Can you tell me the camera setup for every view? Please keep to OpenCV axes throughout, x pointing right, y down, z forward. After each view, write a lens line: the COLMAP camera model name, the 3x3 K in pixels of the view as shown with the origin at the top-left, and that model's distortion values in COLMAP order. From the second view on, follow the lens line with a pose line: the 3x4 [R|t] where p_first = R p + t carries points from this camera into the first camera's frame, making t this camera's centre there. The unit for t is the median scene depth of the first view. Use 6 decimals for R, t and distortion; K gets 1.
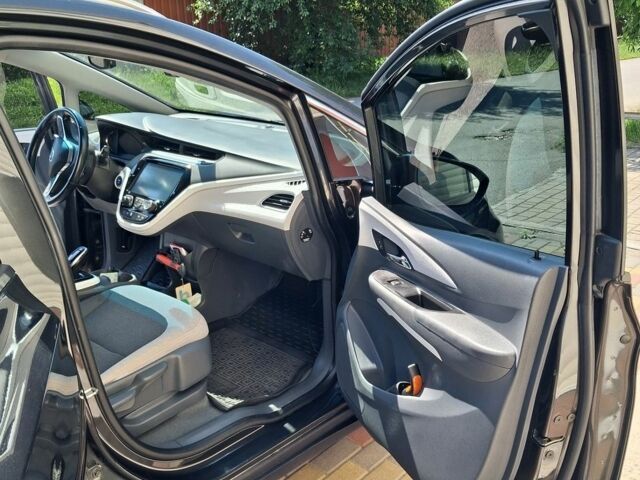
lens RADIAL K [[679.6, 0, 343.0], [0, 679.6, 240.8], [0, 0, 1]] dist [0.055091, 0.000000]
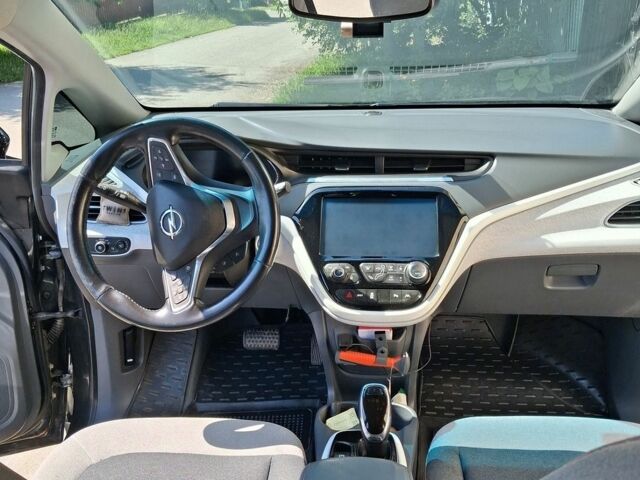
lens RADIAL K [[679.6, 0, 330.4], [0, 679.6, 226.0], [0, 0, 1]] dist [0.055091, 0.000000]
pose [[0.808536, -0.210952, 0.549335, -0.614460], [0.207968, 0.975727, 0.068597, -0.134783], [-0.550472, 0.058781, 0.832782, 0.558272]]
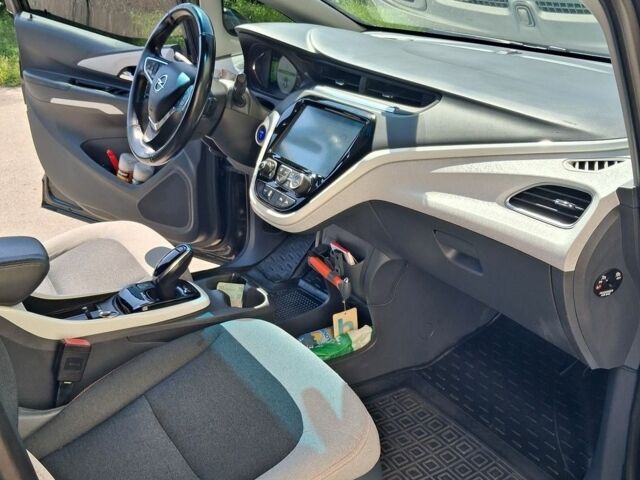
lens RADIAL K [[679.6, 0, 326.6], [0, 679.6, 246.5], [0, 0, 1]] dist [0.055091, 0.000000]
pose [[0.957552, 0.111104, -0.265990, -0.101061], [-0.088885, 0.991577, 0.094200, -0.051823], [0.274216, -0.066559, 0.959362, 0.442257]]
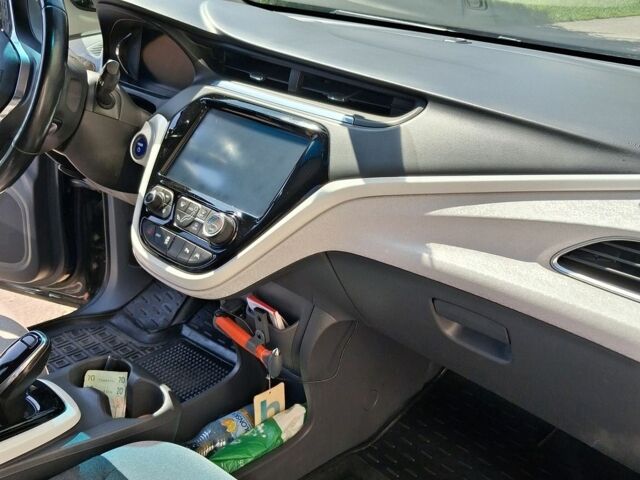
lens RADIAL K [[679.6, 0, 326.7], [0, 679.6, 241.8], [0, 0, 1]] dist [0.055091, 0.000000]
pose [[0.996629, 0.074488, -0.034378, -0.201683], [-0.071314, 0.993756, 0.085805, -0.077229], [0.040555, -0.083064, 0.995719, 0.602020]]
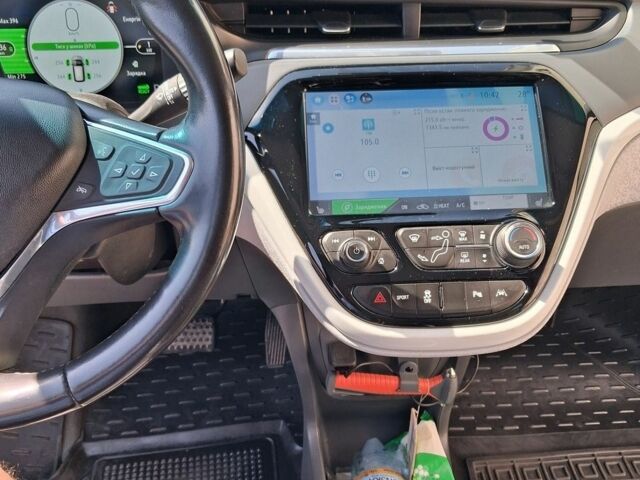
lens RADIAL K [[679.6, 0, 326.7], [0, 679.6, 239.6], [0, 0, 1]] dist [0.055091, 0.000000]
pose [[0.719001, -0.330926, 0.611168, -0.482569], [0.227197, 0.942967, 0.243300, -0.128959], [-0.656825, -0.036077, 0.753180, 0.821469]]
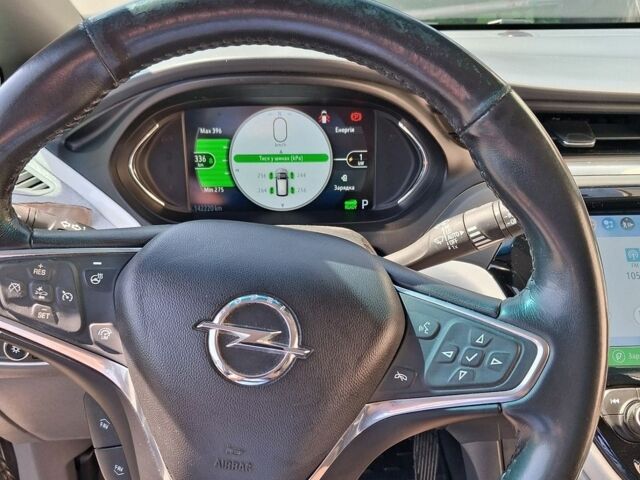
lens RADIAL K [[654.4, 0, 319.5], [0, 654.4, 250.9], [0, 0, 1]] dist [0.099106, 0.000000]
pose [[0.754433, -0.287825, 0.589905, -0.504723], [0.219674, 0.957620, 0.186297, -0.170829], [-0.618526, -0.010962, 0.785688, 0.906036]]
